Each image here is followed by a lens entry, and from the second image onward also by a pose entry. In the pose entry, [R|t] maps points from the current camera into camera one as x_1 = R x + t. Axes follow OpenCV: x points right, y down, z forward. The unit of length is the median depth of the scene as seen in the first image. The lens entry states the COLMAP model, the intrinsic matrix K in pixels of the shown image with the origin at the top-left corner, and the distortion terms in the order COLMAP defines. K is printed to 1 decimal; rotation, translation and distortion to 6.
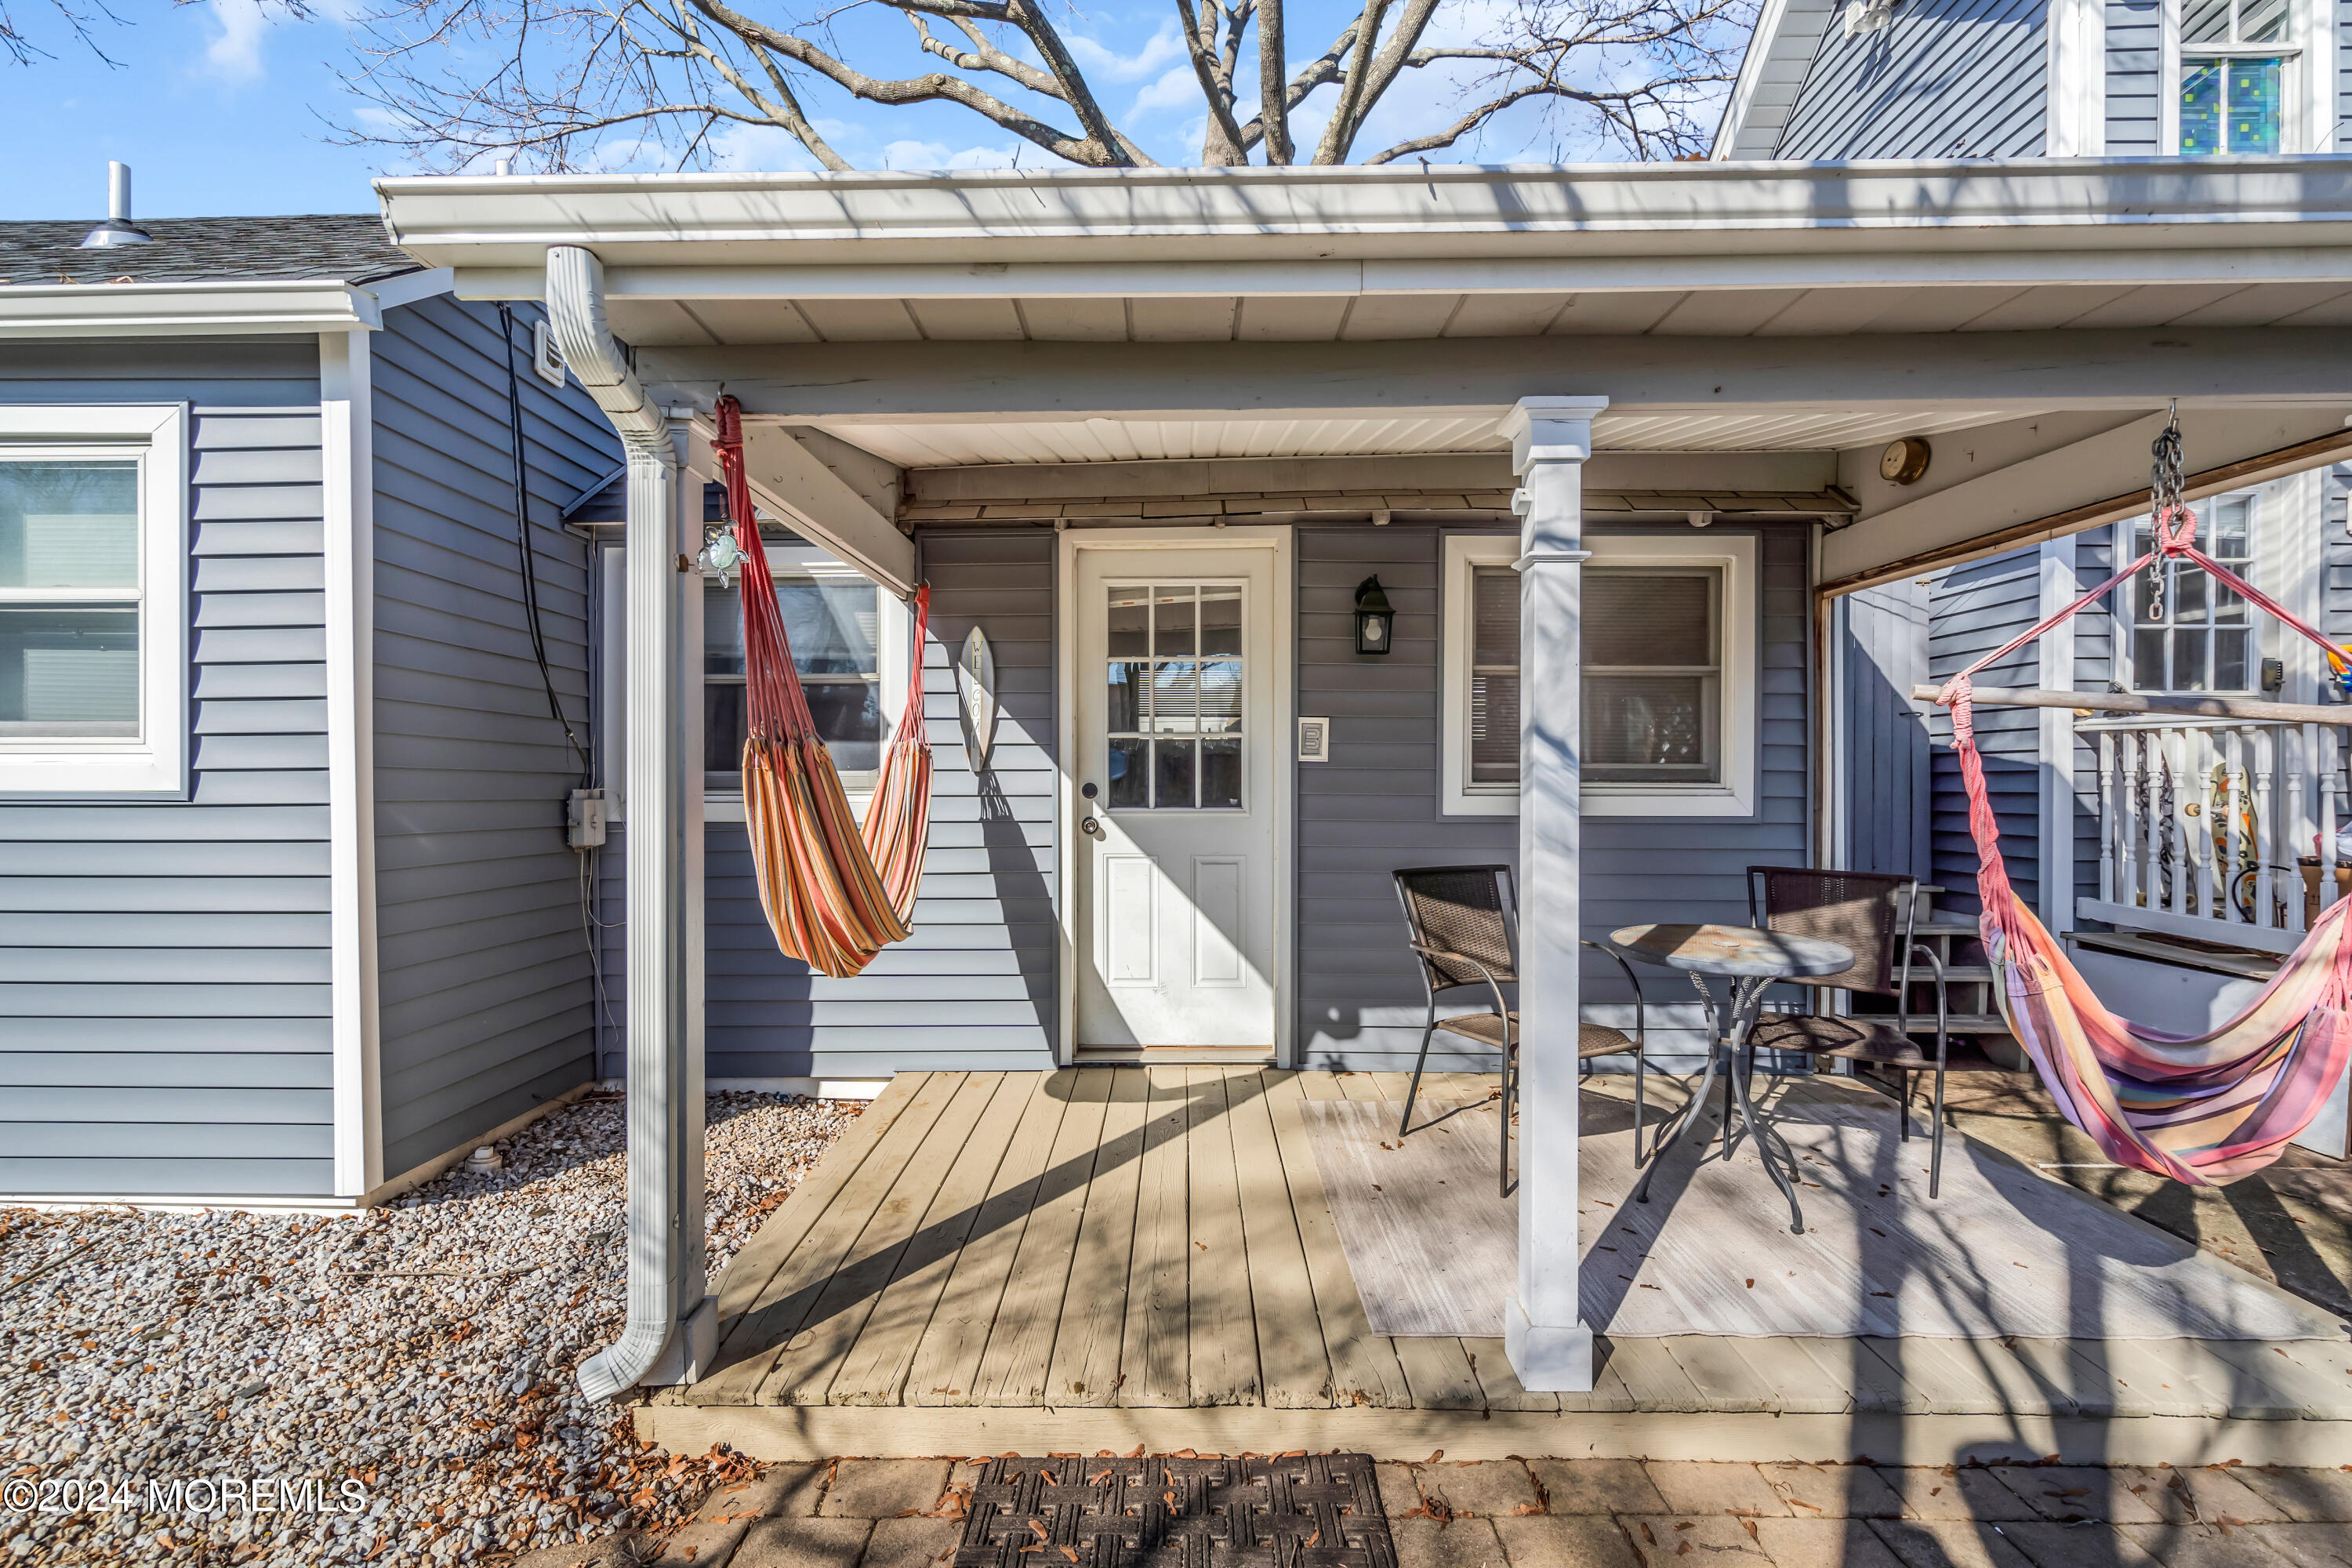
lens RADIAL K [[1070.9, 0, 1195.8], [0, 1070.9, 790.4], [0, 0, 1]] dist [-0.006274, 0.002874]
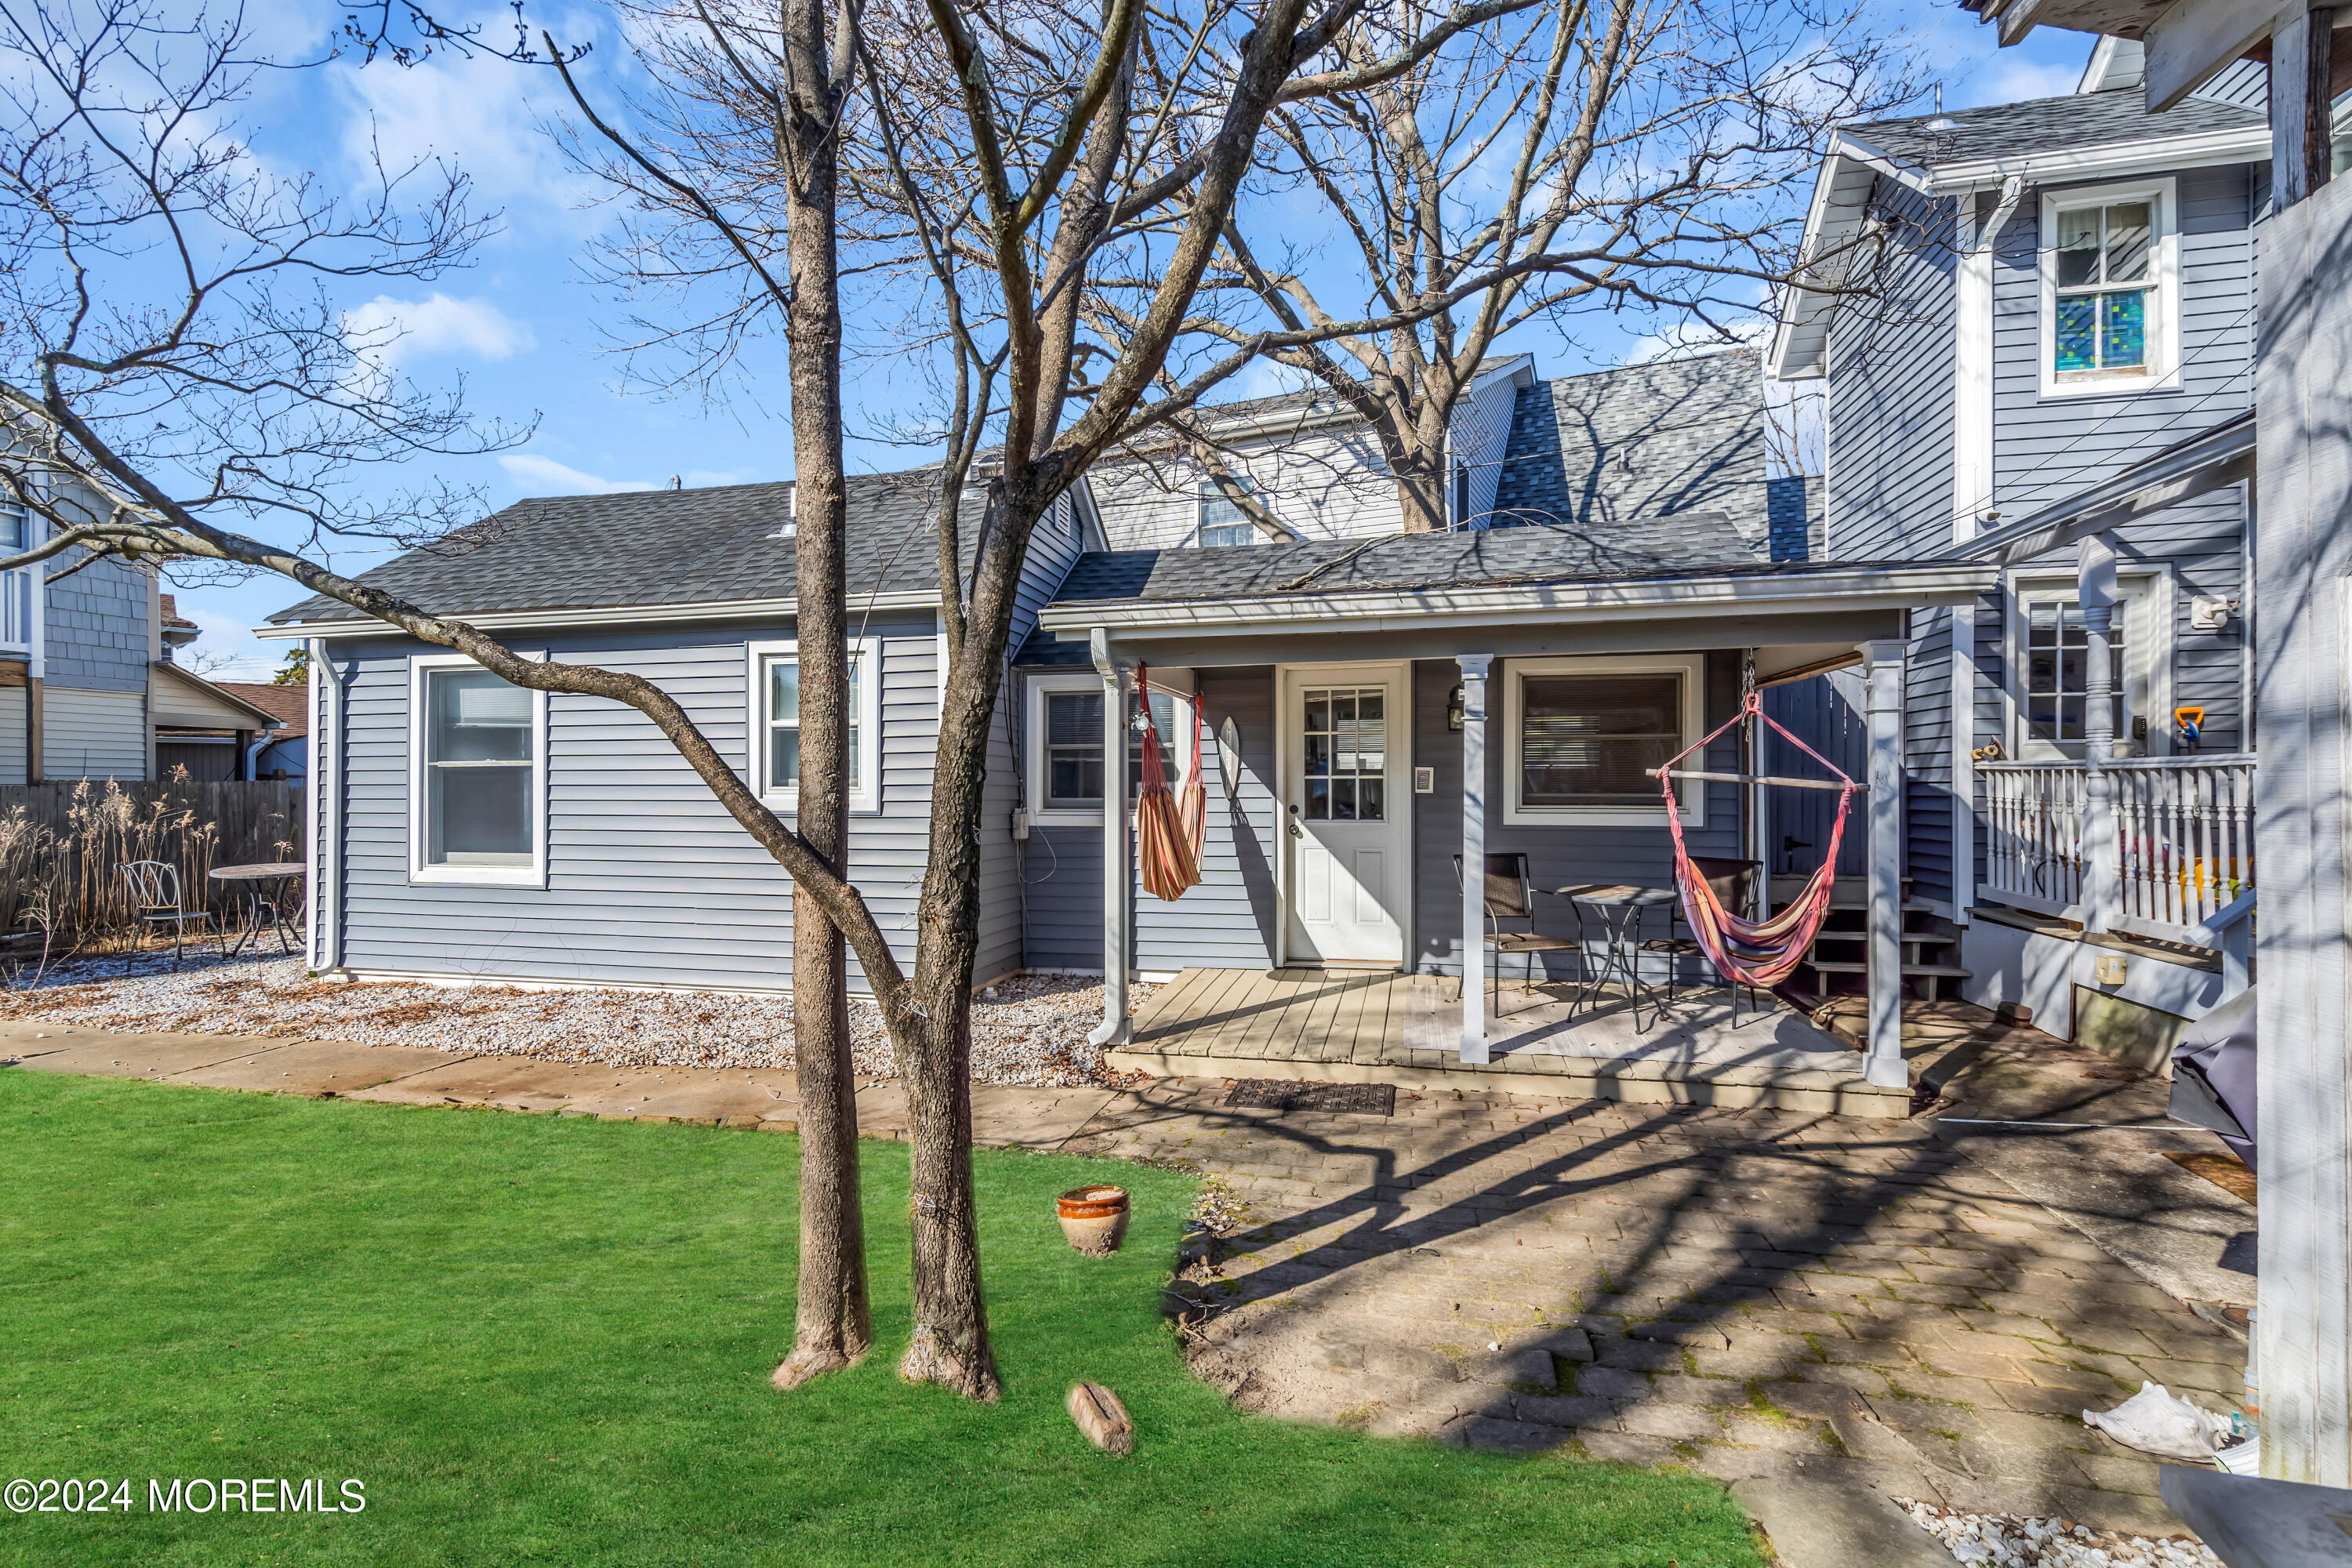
lens RADIAL K [[1070.9, 0, 1214.5], [0, 1070.9, 800.2], [0, 0, 1]] dist [-0.006274, 0.002874]
pose [[0.979421, 0.000941, -0.201826, 0.130380], [-0.000680, 0.999999, 0.001361, -0.018678], [0.201827, -0.001196, 0.979420, -0.750387]]
